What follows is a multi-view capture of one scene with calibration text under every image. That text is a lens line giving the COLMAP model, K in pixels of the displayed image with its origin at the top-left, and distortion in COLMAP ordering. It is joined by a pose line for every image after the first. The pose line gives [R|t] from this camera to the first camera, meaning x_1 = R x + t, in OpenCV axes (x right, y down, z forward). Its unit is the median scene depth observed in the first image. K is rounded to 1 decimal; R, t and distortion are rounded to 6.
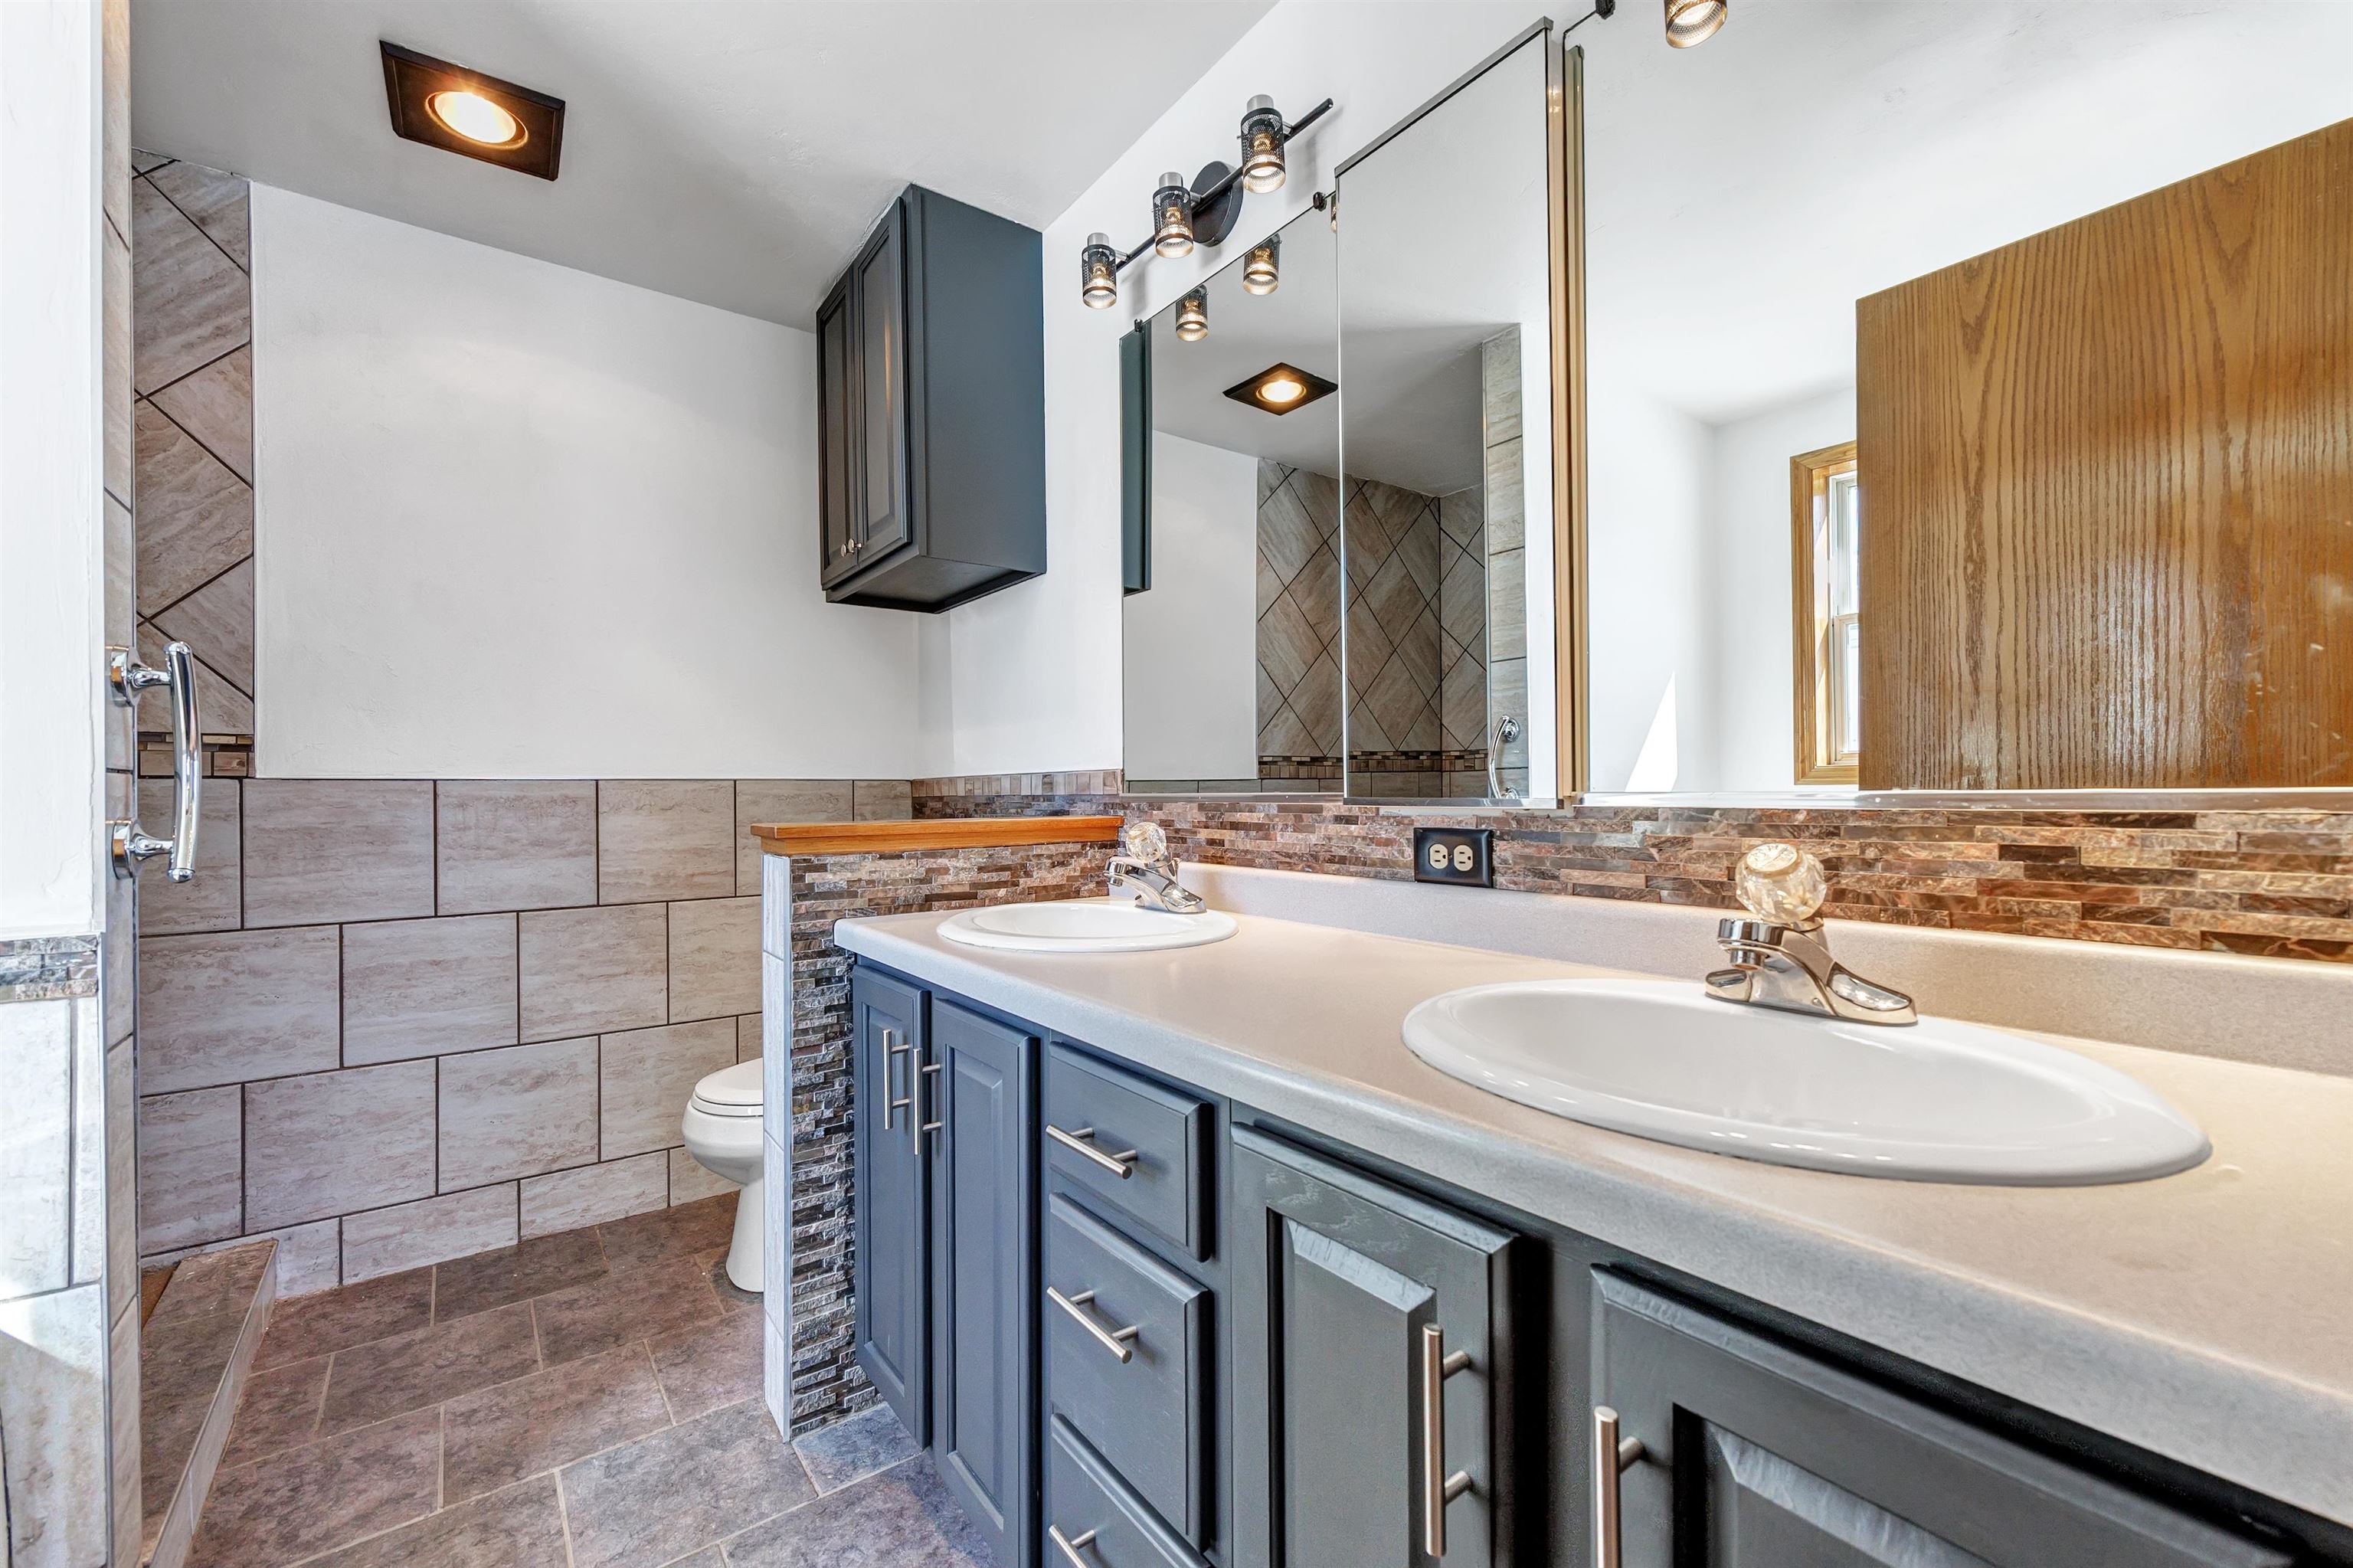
lens RADIAL K [[951.8, 0, 1169.2], [0, 951.8, 787.1], [0, 0, 1]] dist [-0.001915, -0.000028]
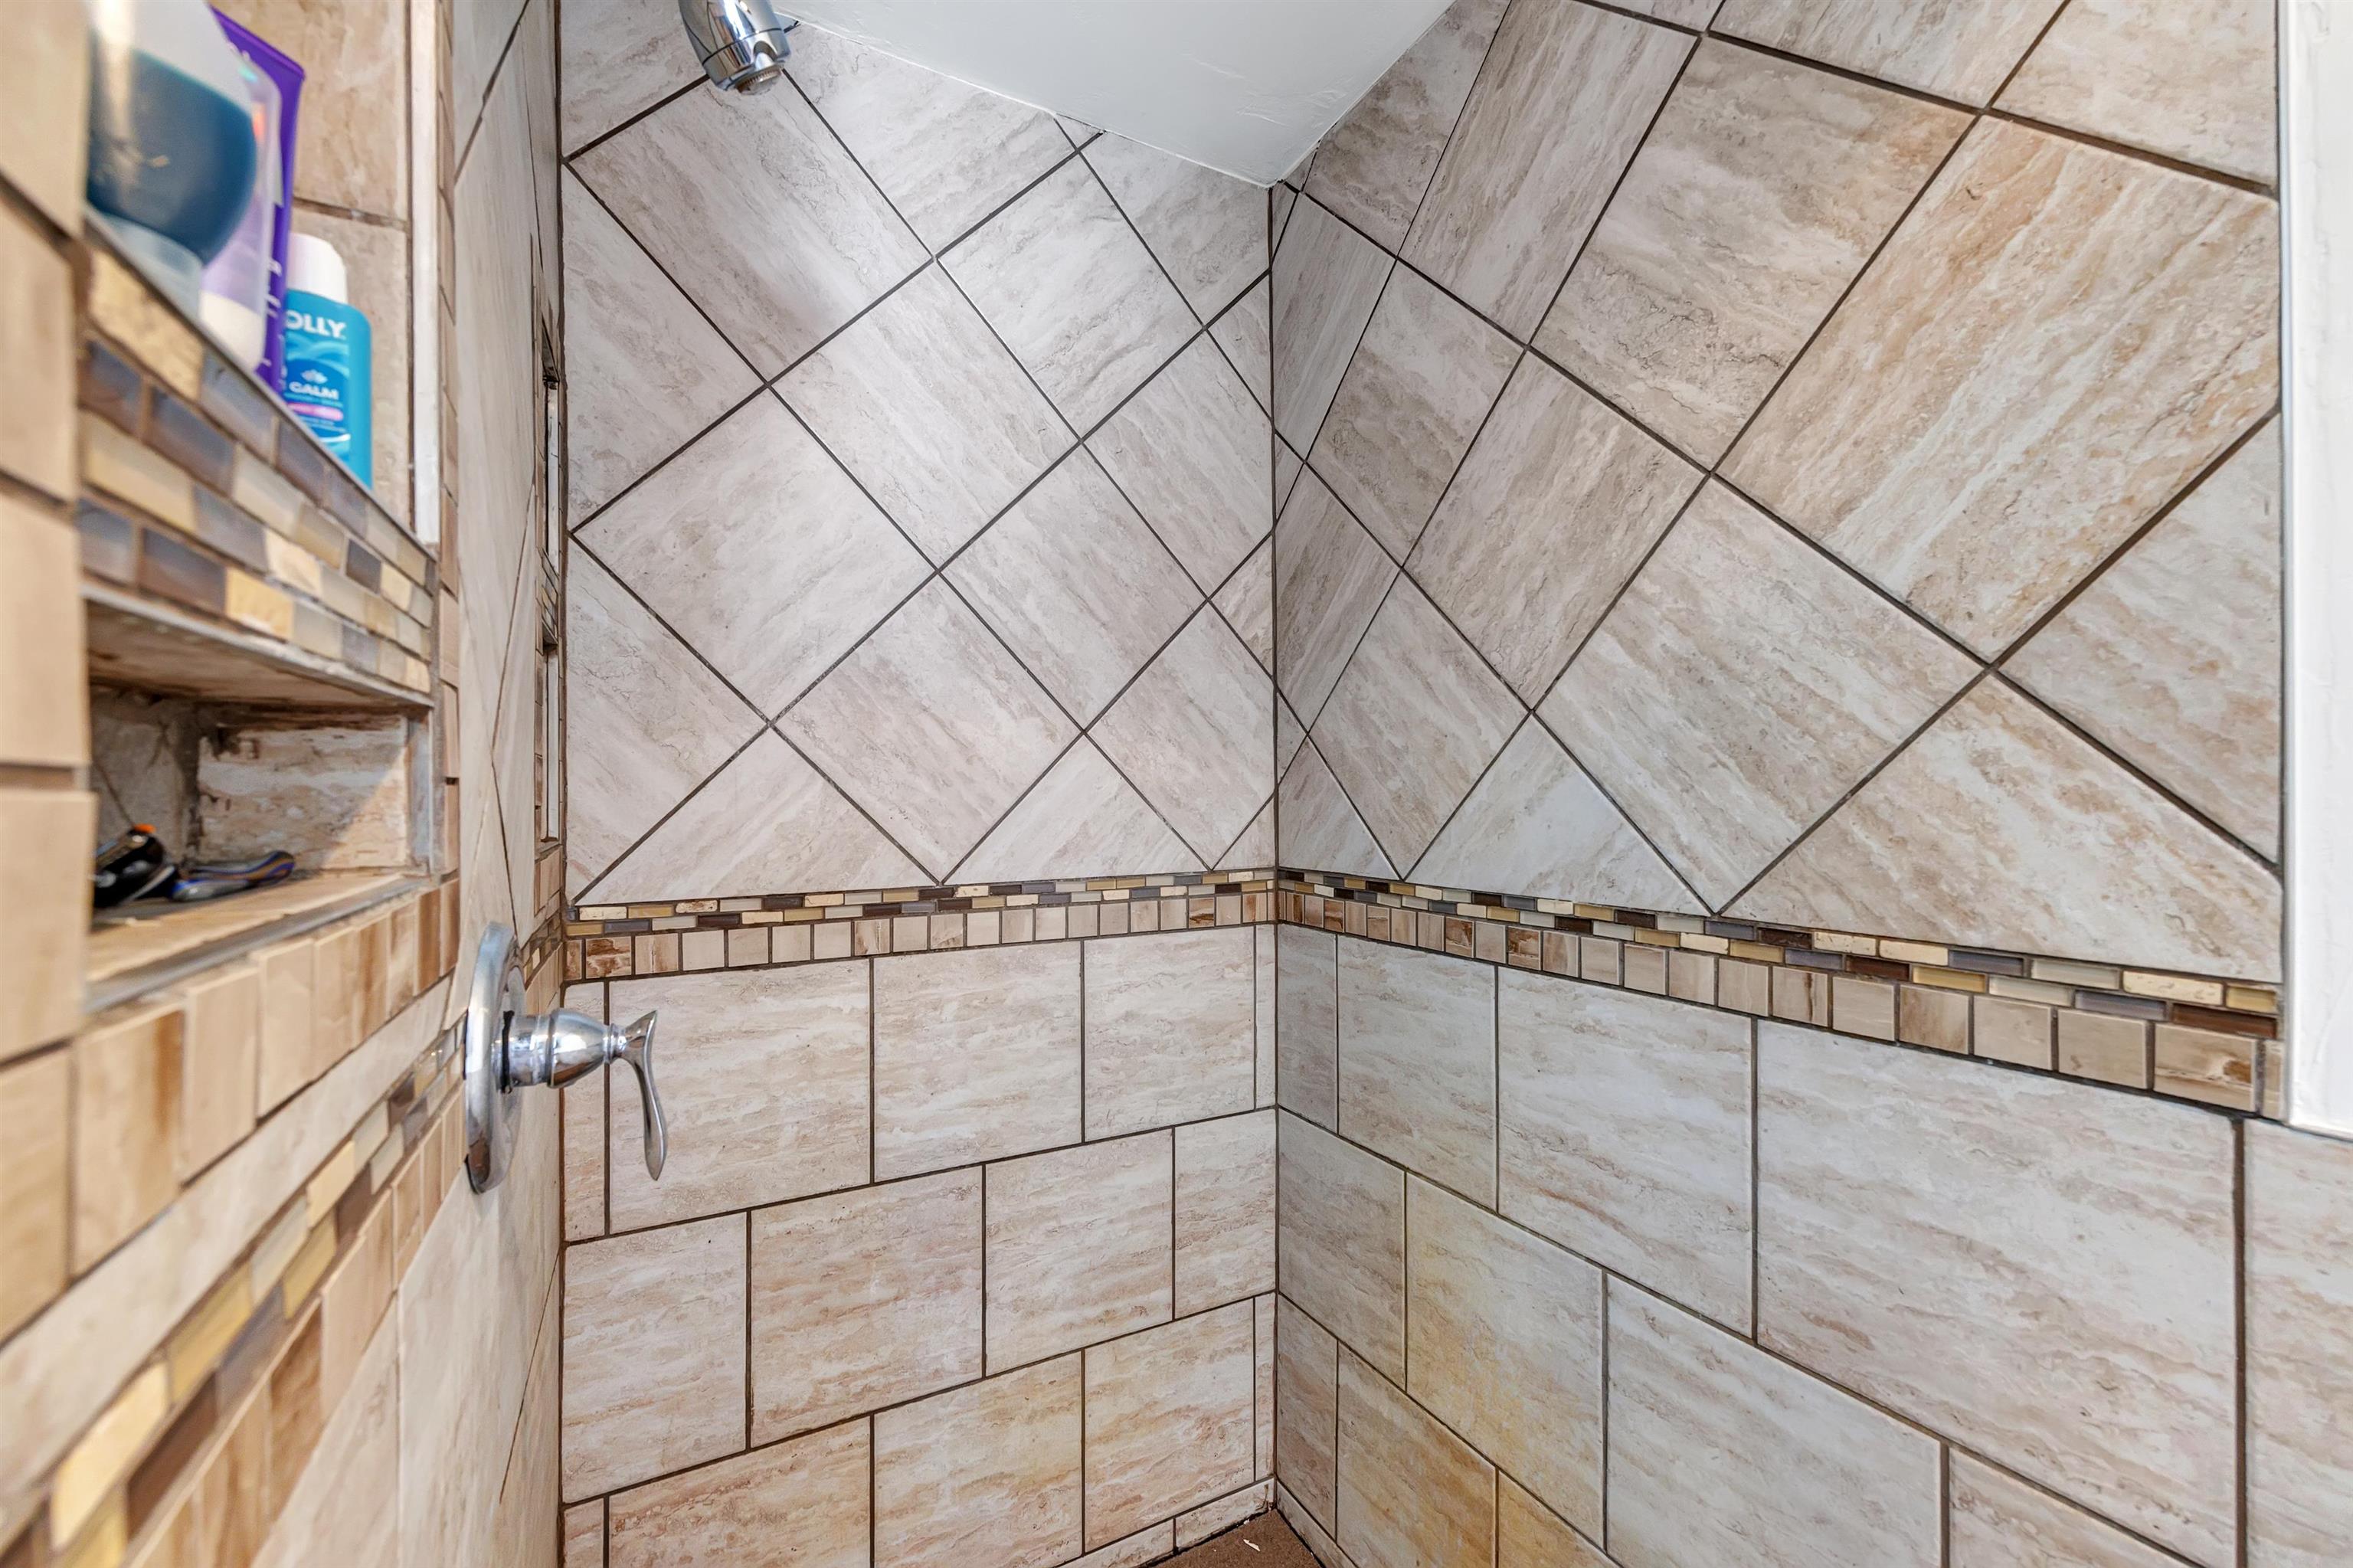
lens RADIAL K [[951.8, 0, 1170.5], [0, 951.8, 786.3], [0, 0, 1]] dist [-0.001915, -0.000028]
pose [[-0.156098, 0.002073, -0.987739, -0.605858], [-0.000294, 0.999998, 0.002145, -0.122274], [0.987742, 0.000625, -0.156097, 0.695977]]
